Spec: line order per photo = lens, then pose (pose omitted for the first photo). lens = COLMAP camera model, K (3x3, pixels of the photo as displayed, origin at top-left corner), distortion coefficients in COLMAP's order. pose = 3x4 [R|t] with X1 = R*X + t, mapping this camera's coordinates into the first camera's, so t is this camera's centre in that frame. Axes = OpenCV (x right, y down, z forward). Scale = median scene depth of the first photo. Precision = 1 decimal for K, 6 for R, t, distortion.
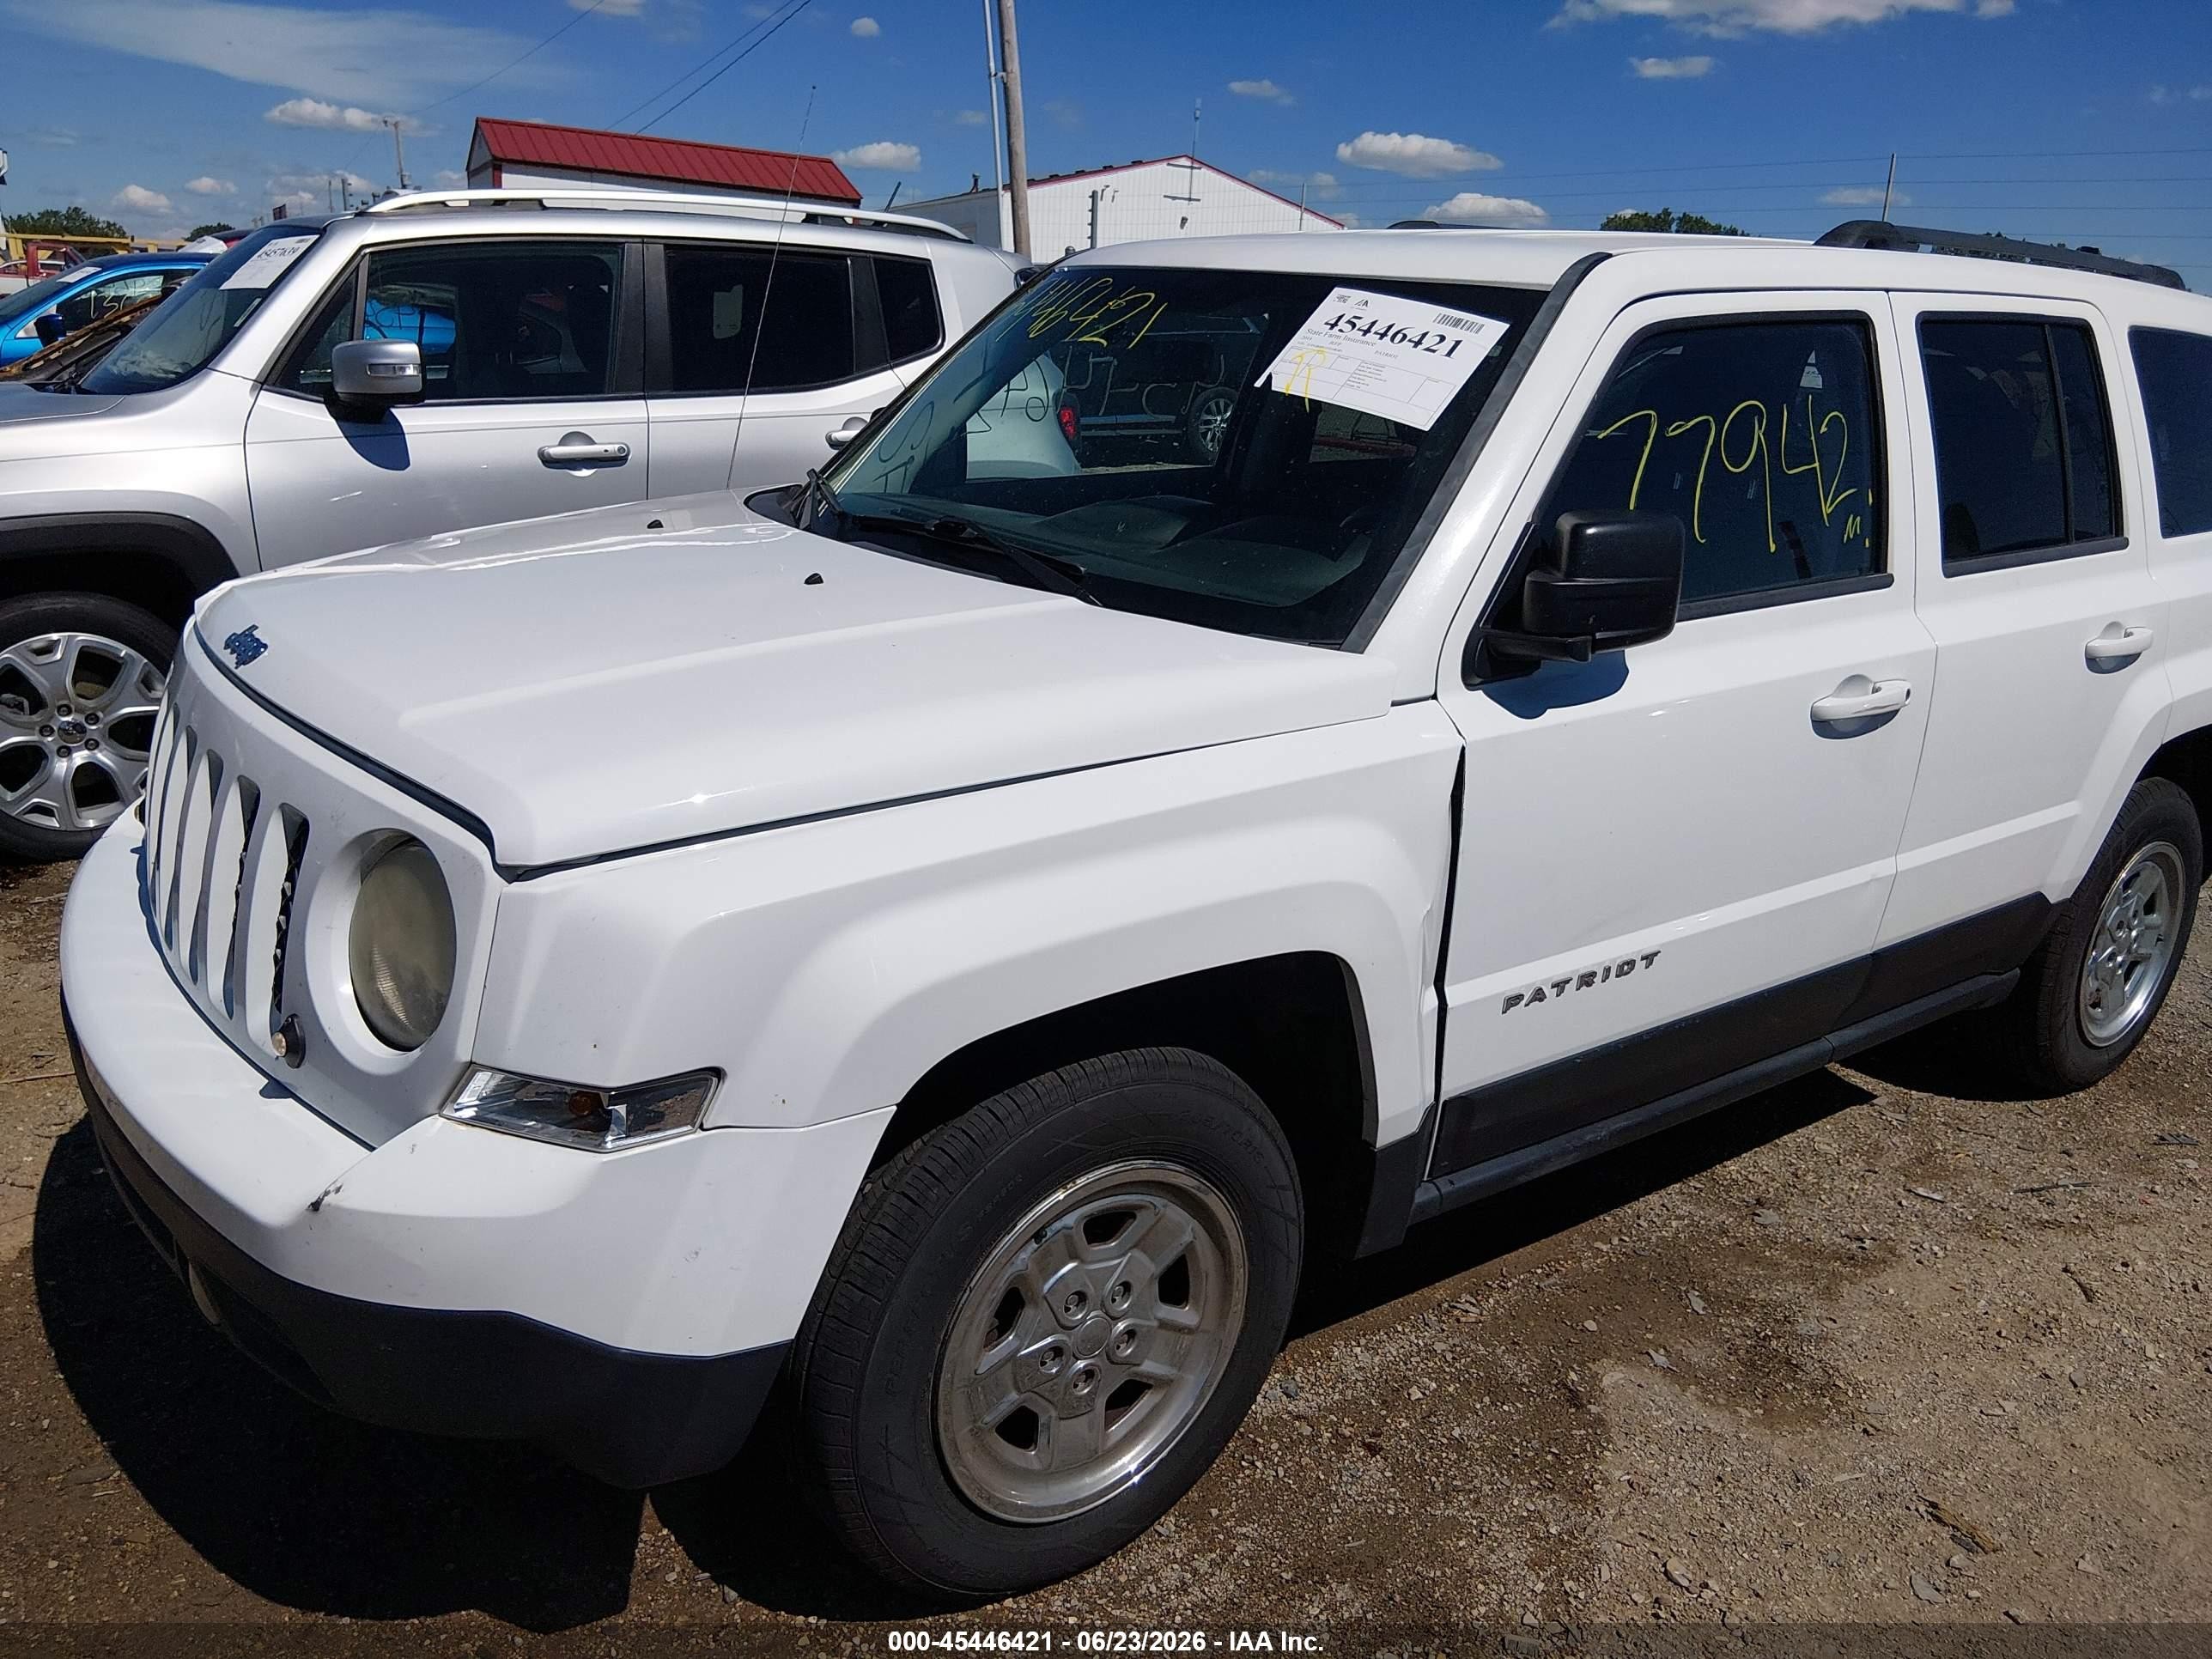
lens RADIAL K [[1682.5, 0, 1116.7], [0, 1682.5, 823.2], [0, 0, 1]] dist [0.068883, -0.115762]
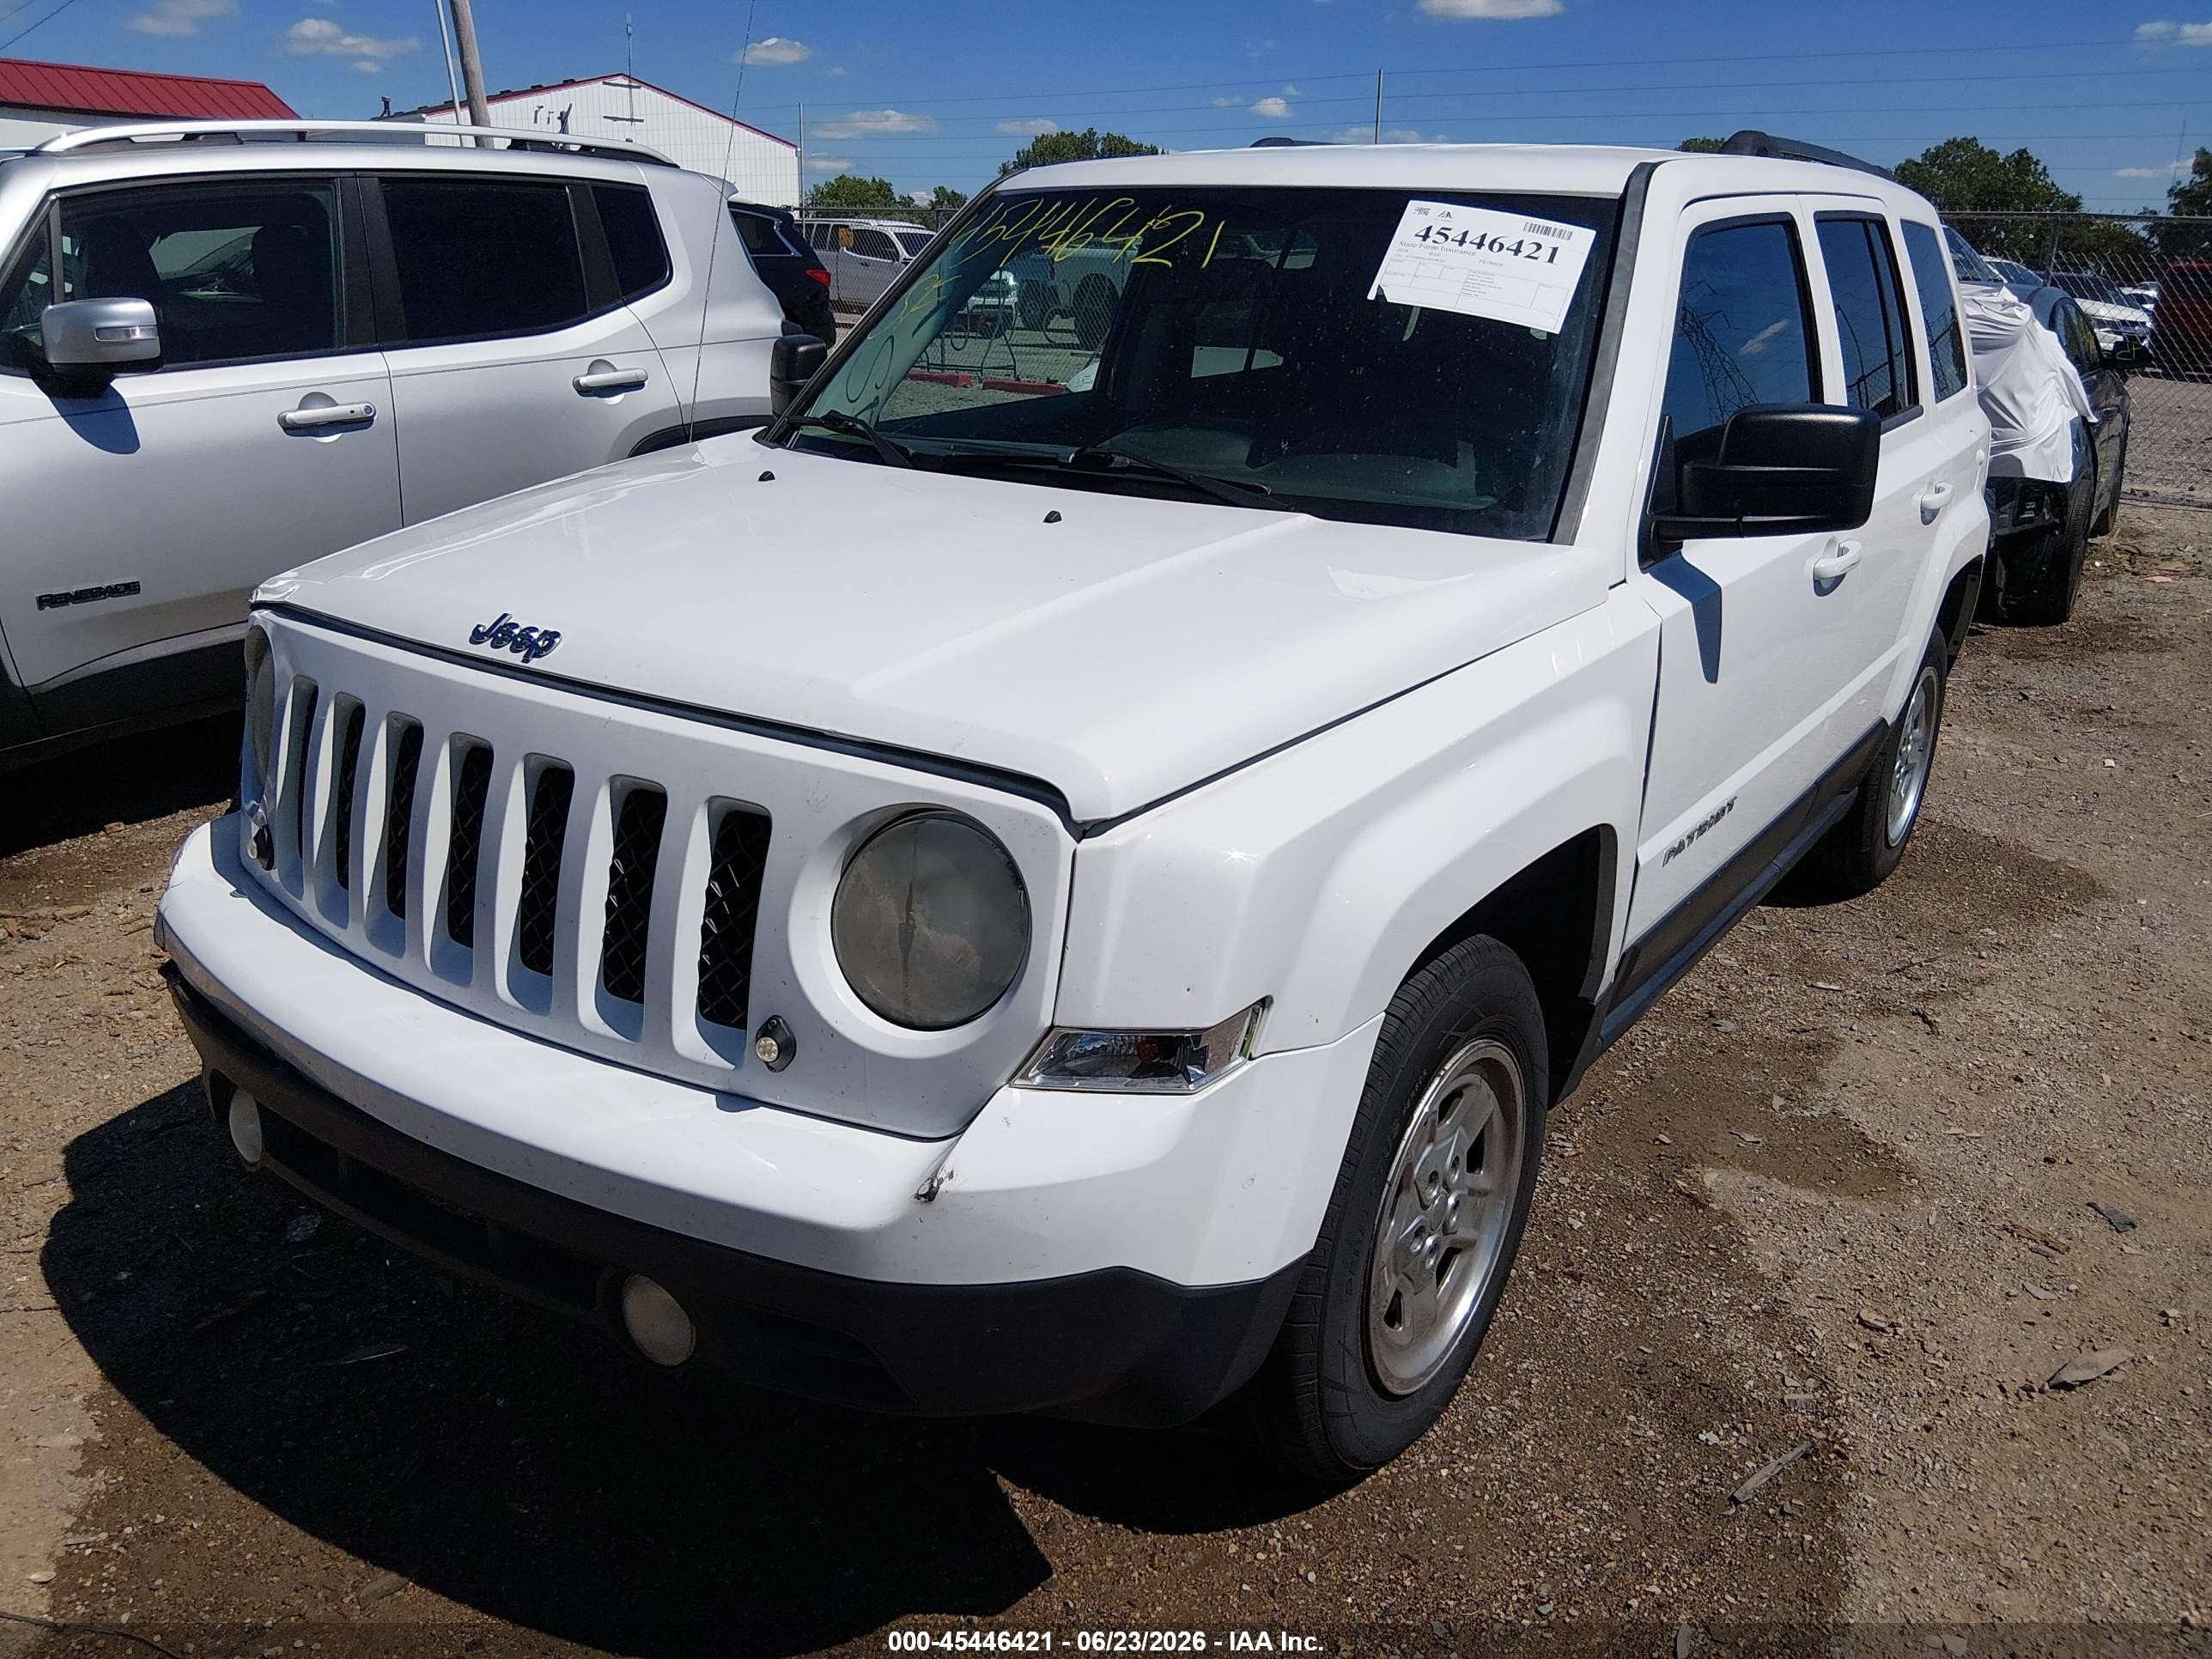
lens RADIAL K [[1709.0, 0, 1079.1], [0, 1709.0, 839.4], [0, 0, 1]] dist [0.032023, -0.067119]
pose [[0.954035, -0.129153, 0.270439, -0.413451], [0.115987, 0.991175, 0.064185, -0.018874], [-0.276342, -0.029867, 0.960595, 0.032424]]
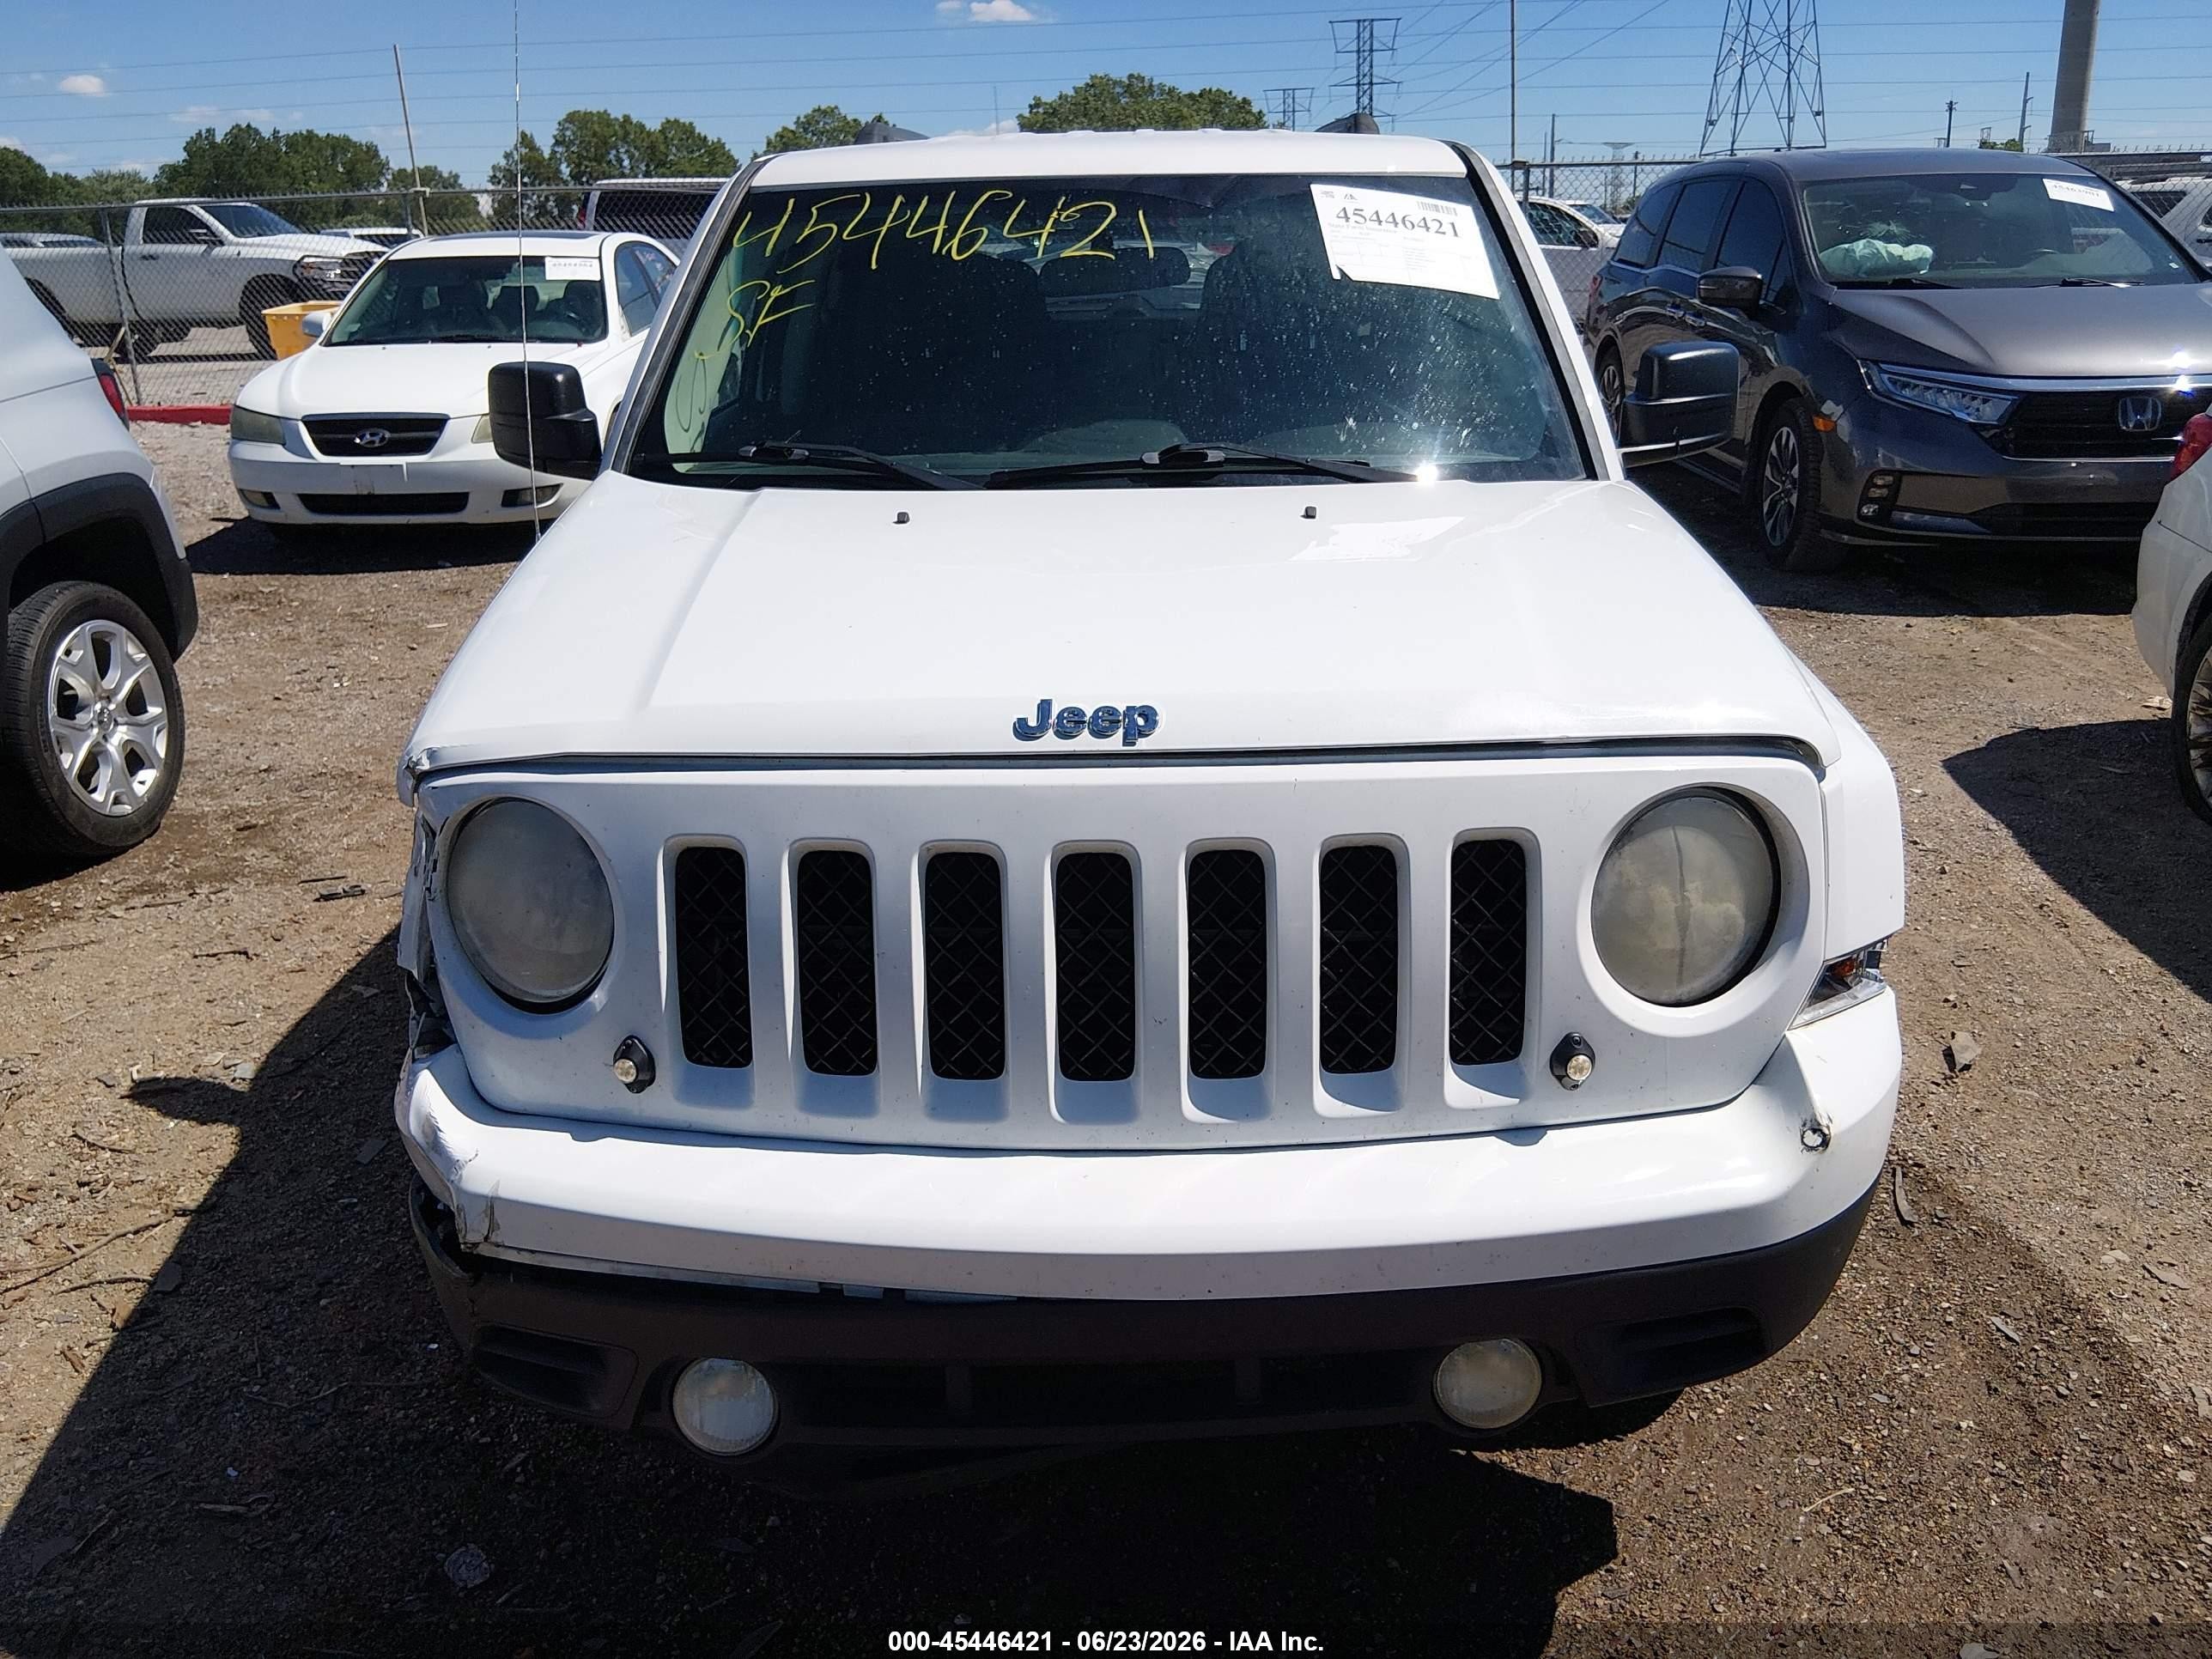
lens RADIAL K [[1713.2, 0, 1106.0], [0, 1713.2, 829.5], [0, 0, 1]] dist [0.070532, -0.122196]
pose [[0.613672, -0.323426, 0.720280, -0.929008], [0.279479, 0.942171, 0.184948, -0.171494], [-0.738443, 0.087806, 0.668574, 0.397151]]
